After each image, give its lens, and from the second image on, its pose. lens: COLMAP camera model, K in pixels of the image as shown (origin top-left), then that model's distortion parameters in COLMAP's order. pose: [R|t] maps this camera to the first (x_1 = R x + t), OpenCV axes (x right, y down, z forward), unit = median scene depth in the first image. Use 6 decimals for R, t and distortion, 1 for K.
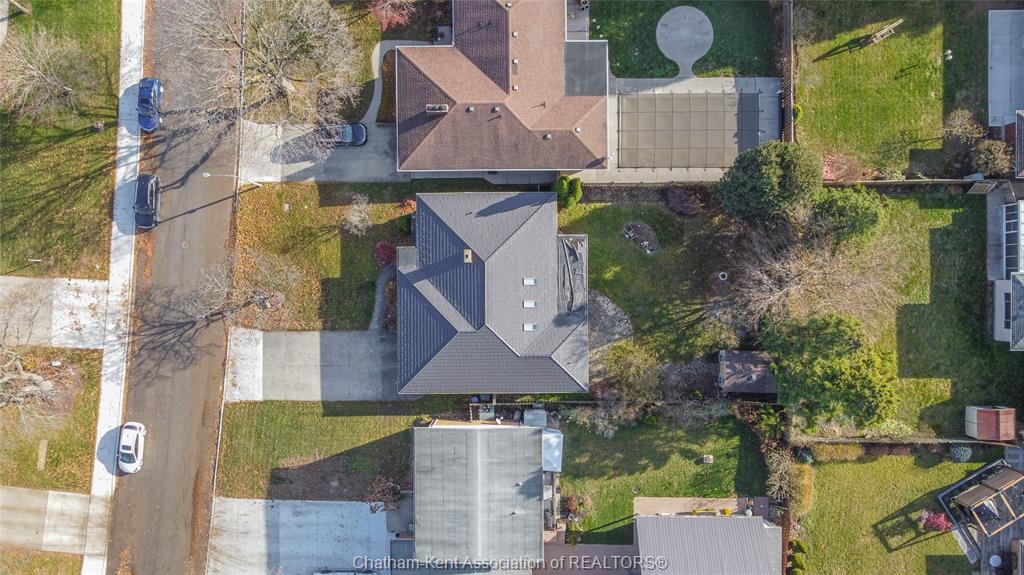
lens RADIAL K [[783.6, 0, 508.4], [0, 783.6, 286.9], [0, 0, 1]] dist [0.000497, -0.007623]
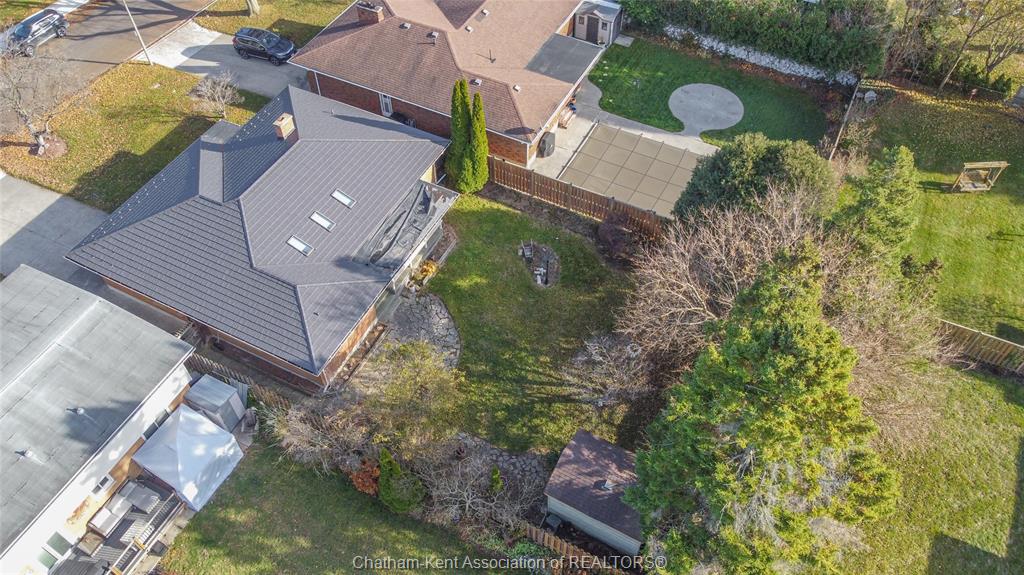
lens RADIAL K [[783.6, 0, 508.4], [0, 783.6, 286.9], [0, 0, 1]] dist [0.000497, -0.007623]
pose [[0.886557, 0.367812, -0.280592, 0.335293], [-0.462473, 0.689338, -0.557612, 0.320400], [-0.011674, 0.624121, 0.781240, 0.513404]]
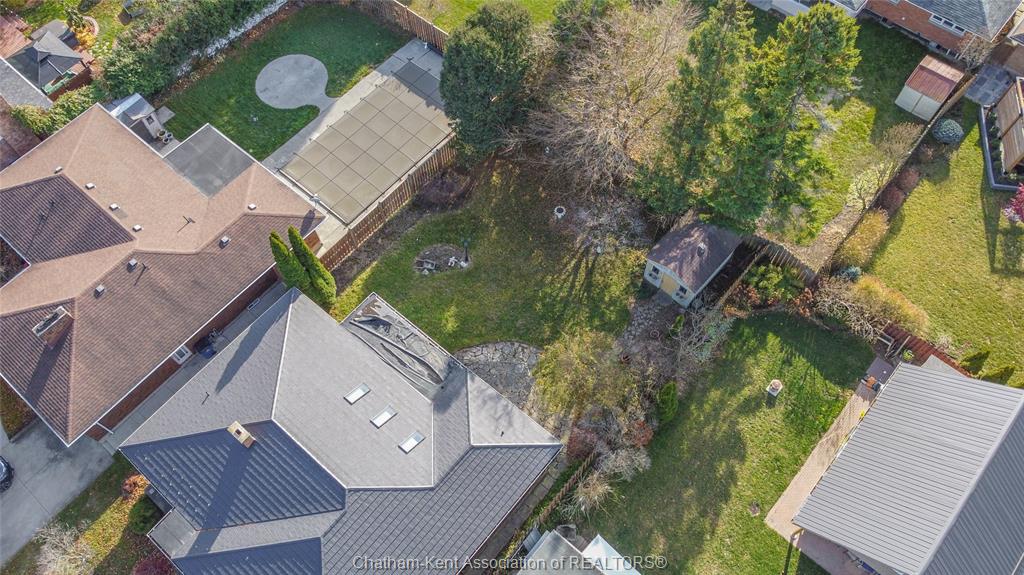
lens RADIAL K [[783.6, 0, 508.4], [0, 783.6, 286.9], [0, 0, 1]] dist [0.000497, -0.007623]
pose [[0.653665, -0.666052, 0.359301, -0.054080], [0.756684, 0.567487, -0.324635, 0.216704], [0.012325, 0.484080, 0.874937, 0.414358]]
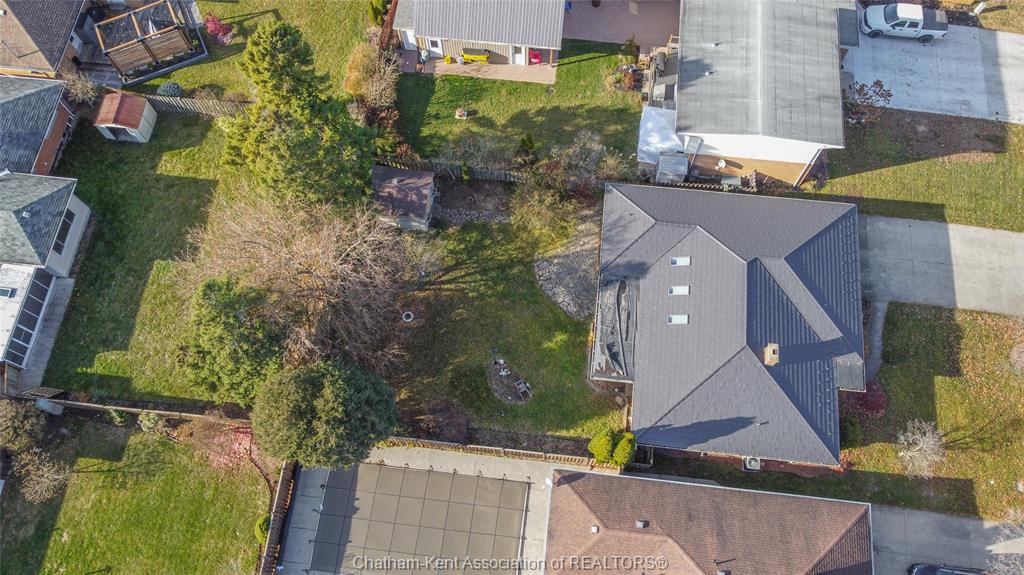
lens RADIAL K [[783.6, 0, 508.4], [0, 783.6, 286.9], [0, 0, 1]] dist [0.000497, -0.007623]
pose [[-0.991783, -0.096618, 0.083856, 0.118111], [0.120429, -0.926270, 0.357101, -0.241086], [0.043171, 0.364266, 0.930294, 0.295080]]
